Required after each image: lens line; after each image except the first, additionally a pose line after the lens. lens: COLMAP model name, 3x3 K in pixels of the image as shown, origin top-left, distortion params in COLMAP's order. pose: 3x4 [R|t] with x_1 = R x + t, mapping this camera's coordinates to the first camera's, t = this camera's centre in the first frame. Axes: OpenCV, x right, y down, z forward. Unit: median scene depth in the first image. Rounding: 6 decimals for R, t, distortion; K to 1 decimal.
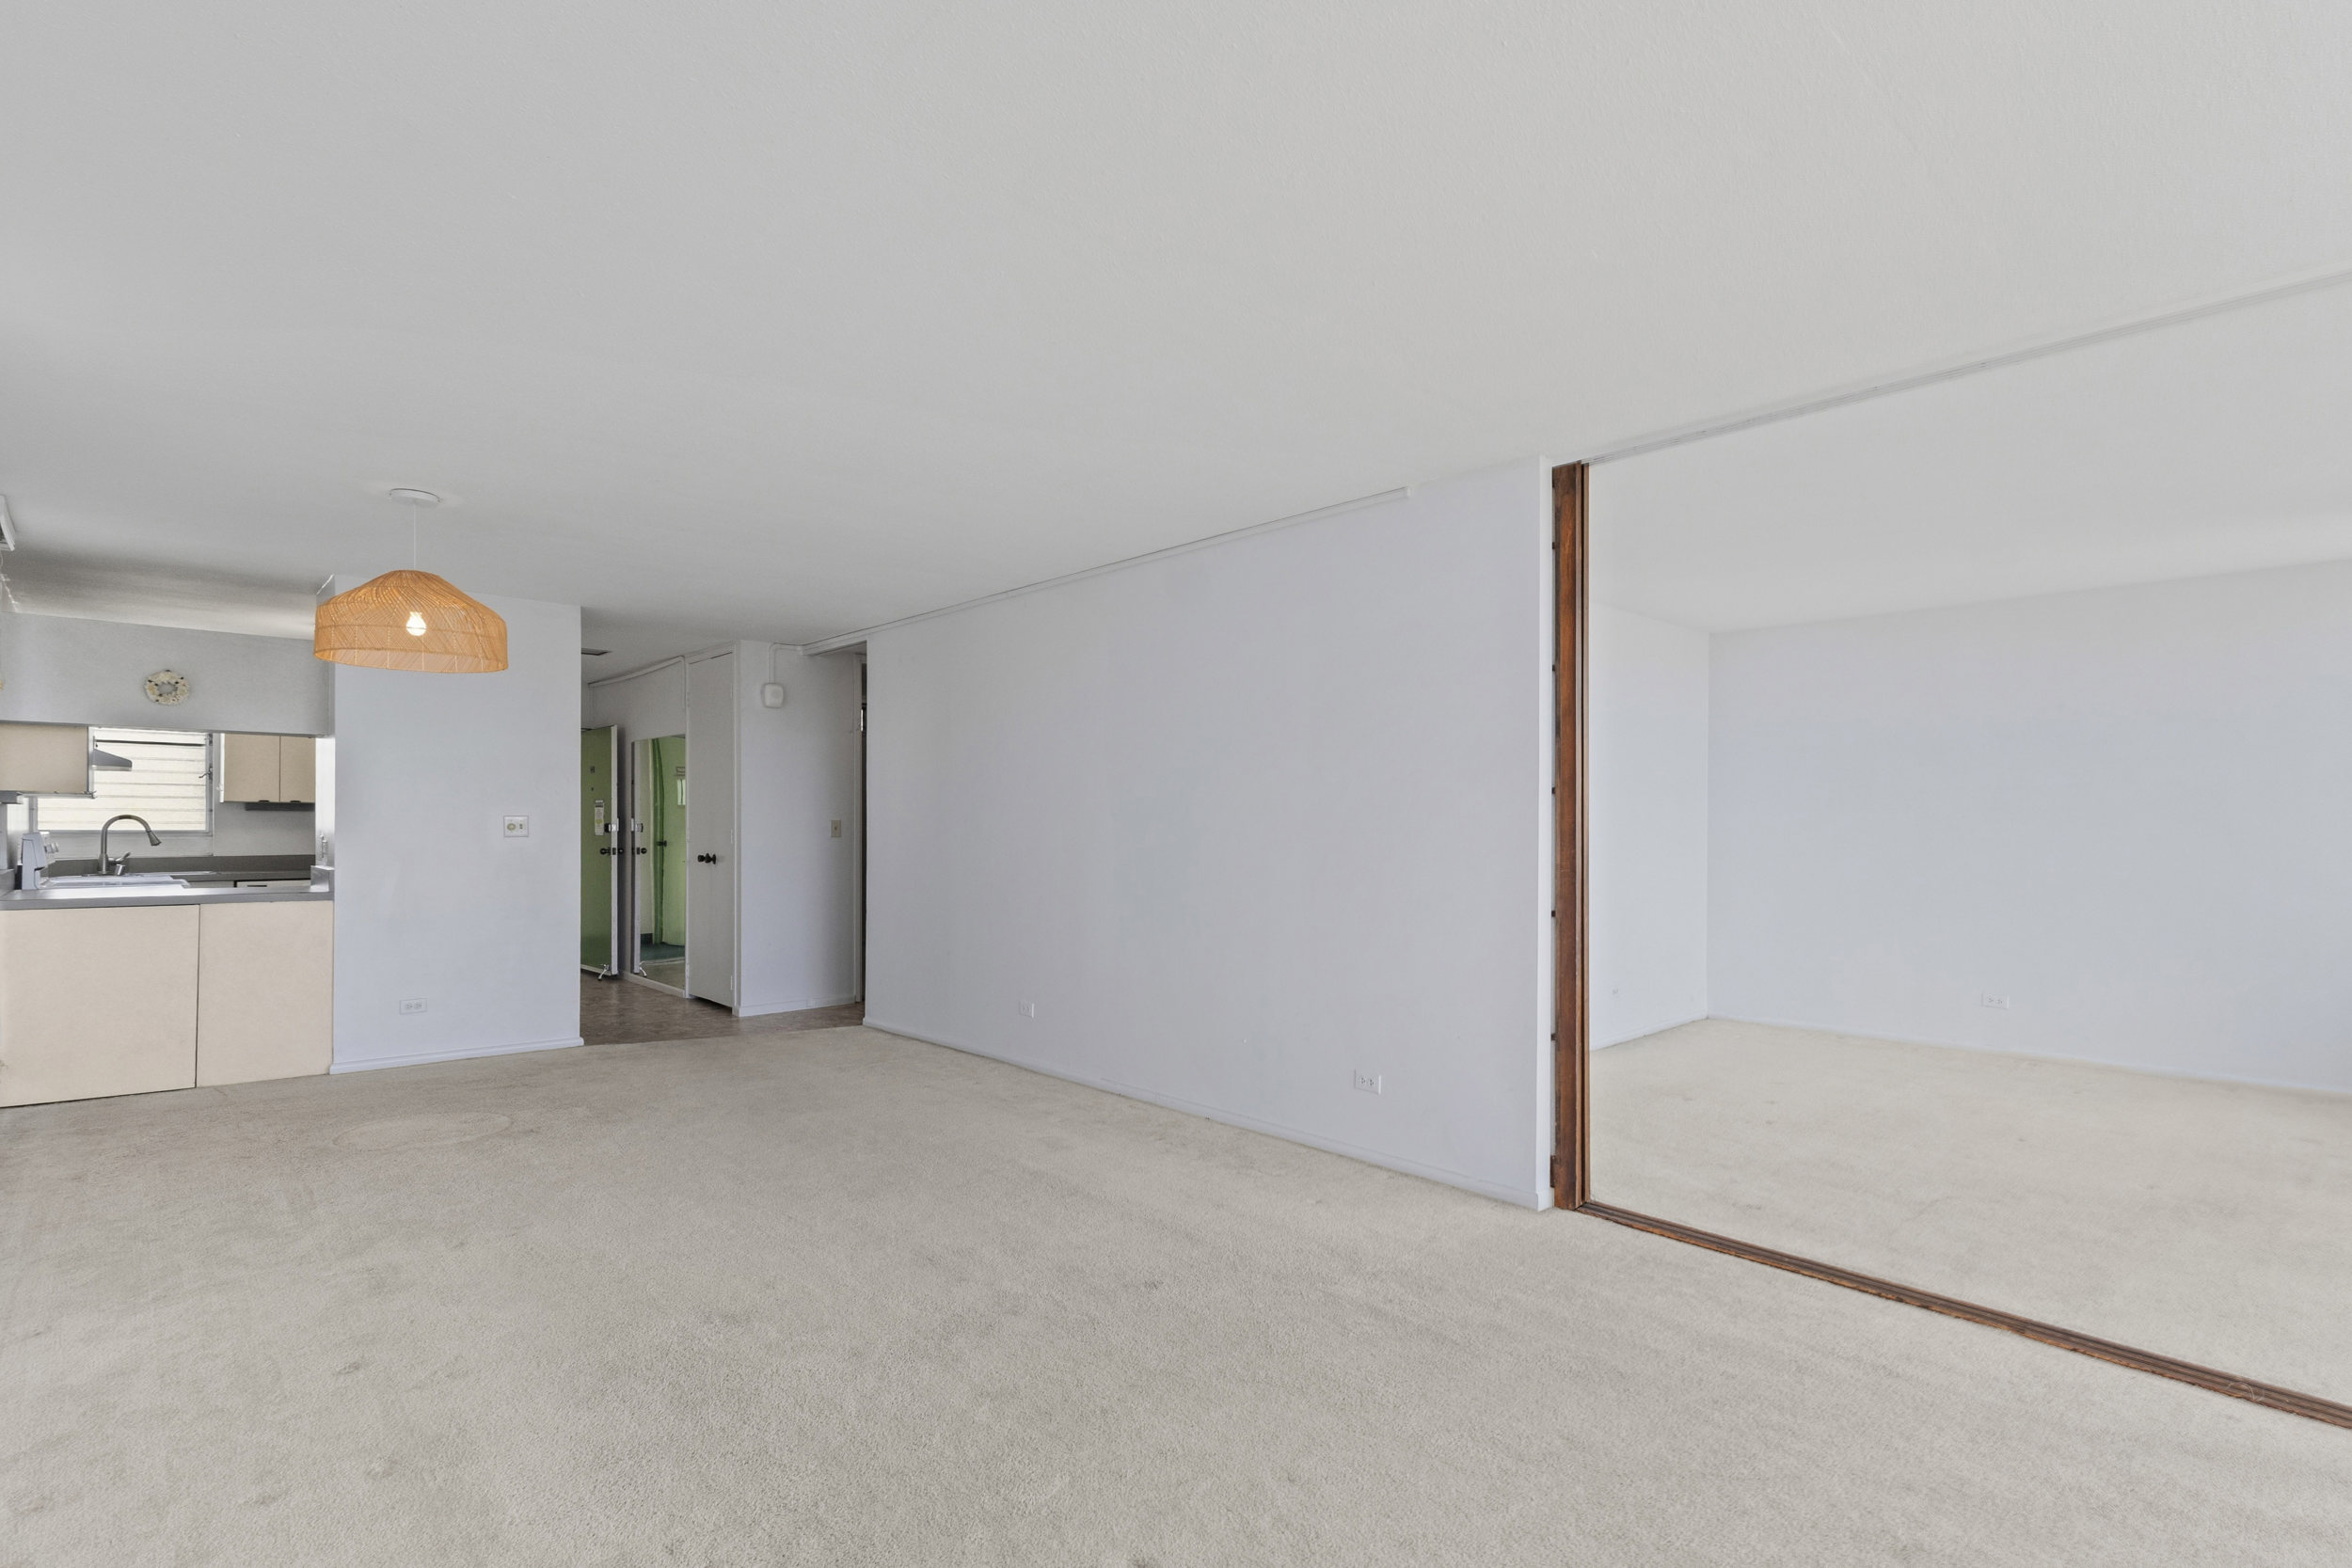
lens RADIAL K [[1098.3, 0, 1175.3], [0, 1098.3, 821.7], [0, 0, 1]] dist [0.004186, -0.000034]
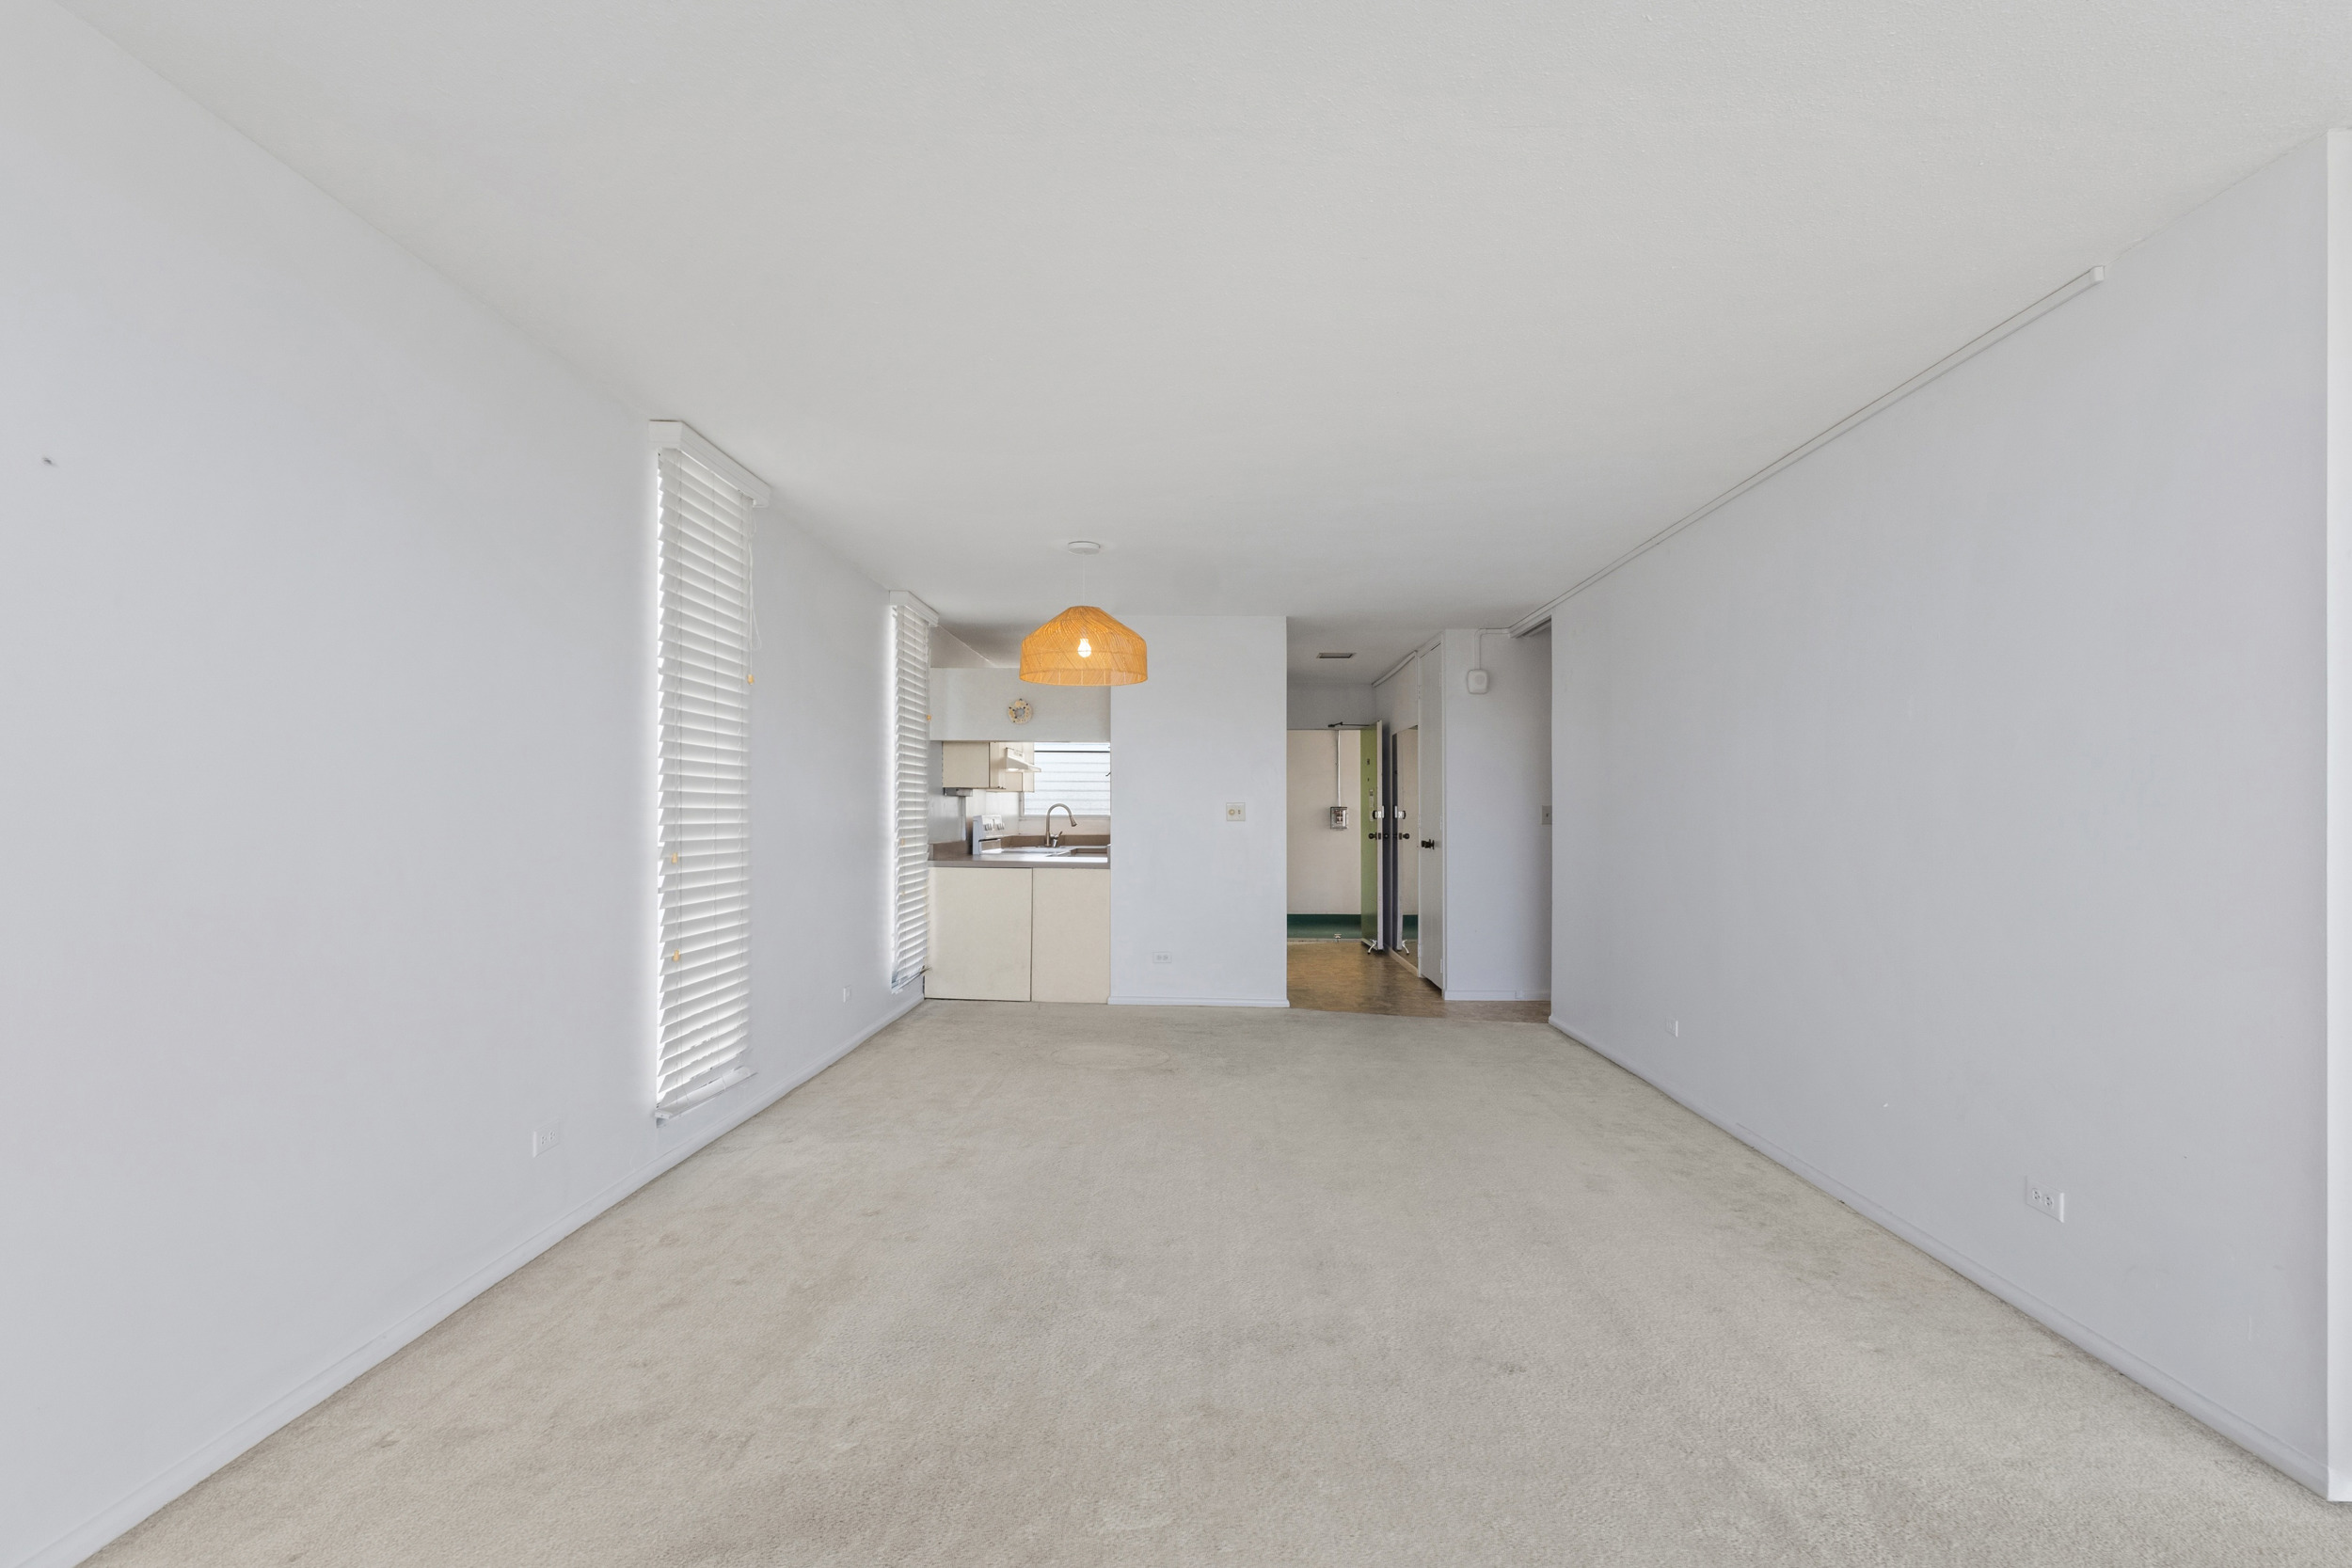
lens RADIAL K [[1107.9, 0, 1176.5], [0, 1107.9, 810.5], [0, 0, 1]] dist [0.009378, -0.000086]
pose [[0.721996, -0.001719, -0.691895, 0.178906], [0.001064, 0.999998, -0.001374, 0.004519], [0.691897, 0.000255, 0.721996, 0.114146]]
